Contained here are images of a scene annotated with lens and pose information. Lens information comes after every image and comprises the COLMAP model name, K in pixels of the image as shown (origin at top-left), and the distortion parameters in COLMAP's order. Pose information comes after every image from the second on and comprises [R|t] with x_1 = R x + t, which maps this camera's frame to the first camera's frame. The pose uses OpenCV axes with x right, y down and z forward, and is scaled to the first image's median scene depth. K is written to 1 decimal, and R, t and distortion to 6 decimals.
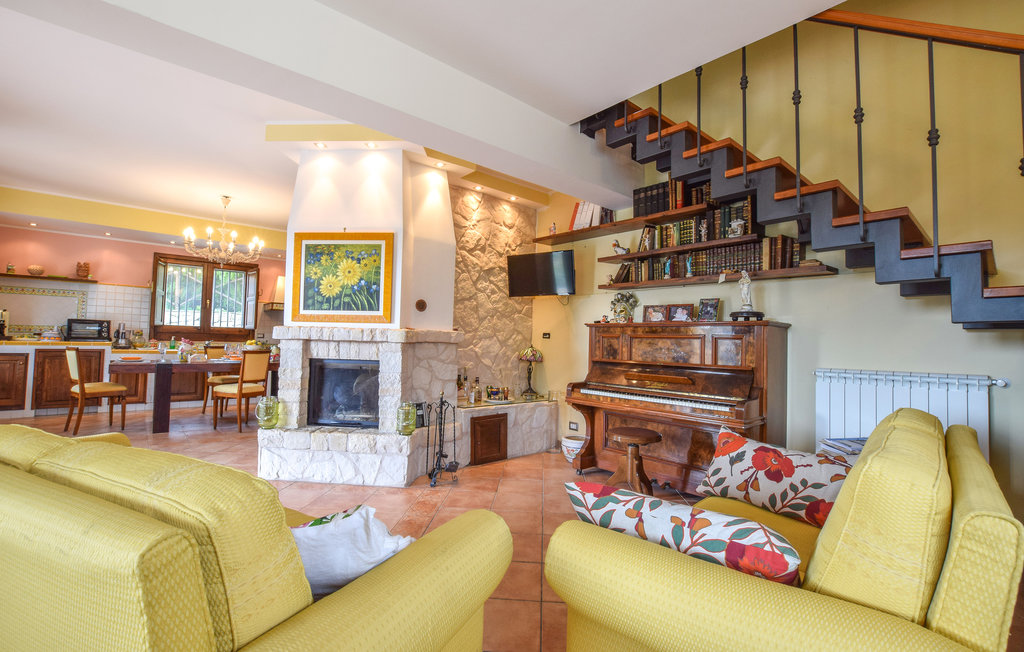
lens RADIAL K [[446.8, 0, 526.1], [0, 446.8, 324.4], [0, 0, 1]] dist [-0.029972, -0.000114]
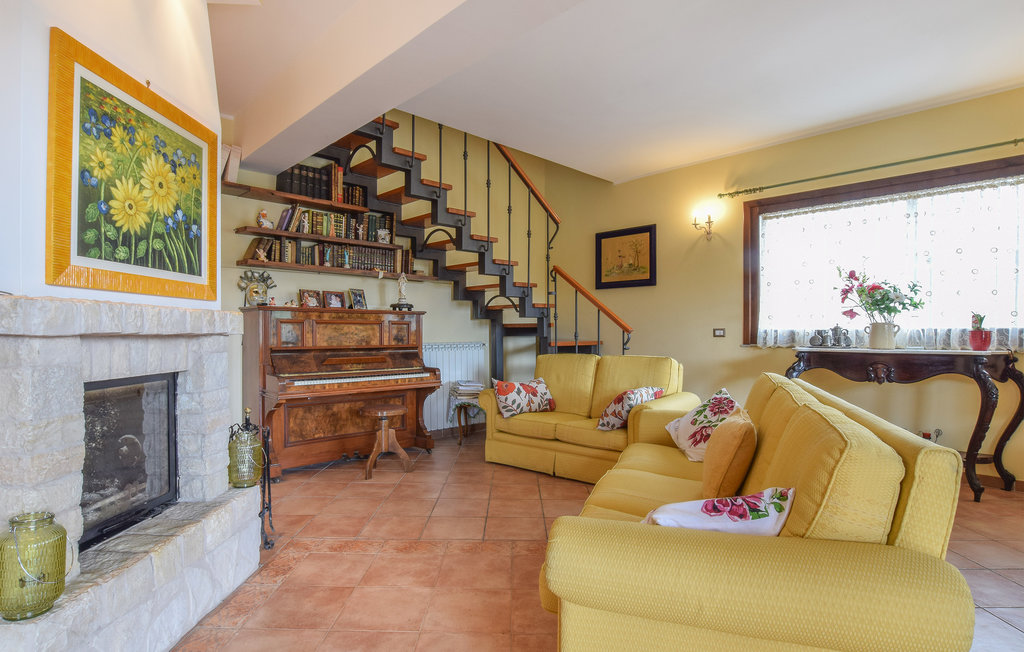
lens RADIAL K [[522.8, 0, 480.2], [0, 522.8, 320.2], [0, 0, 1]] dist [-0.027026, 0.000161]
pose [[-0.010135, -0.002570, 0.999945, -0.875993], [-0.038219, 0.999267, 0.002181, 0.006761], [-0.999218, -0.038195, -0.010226, 0.629678]]
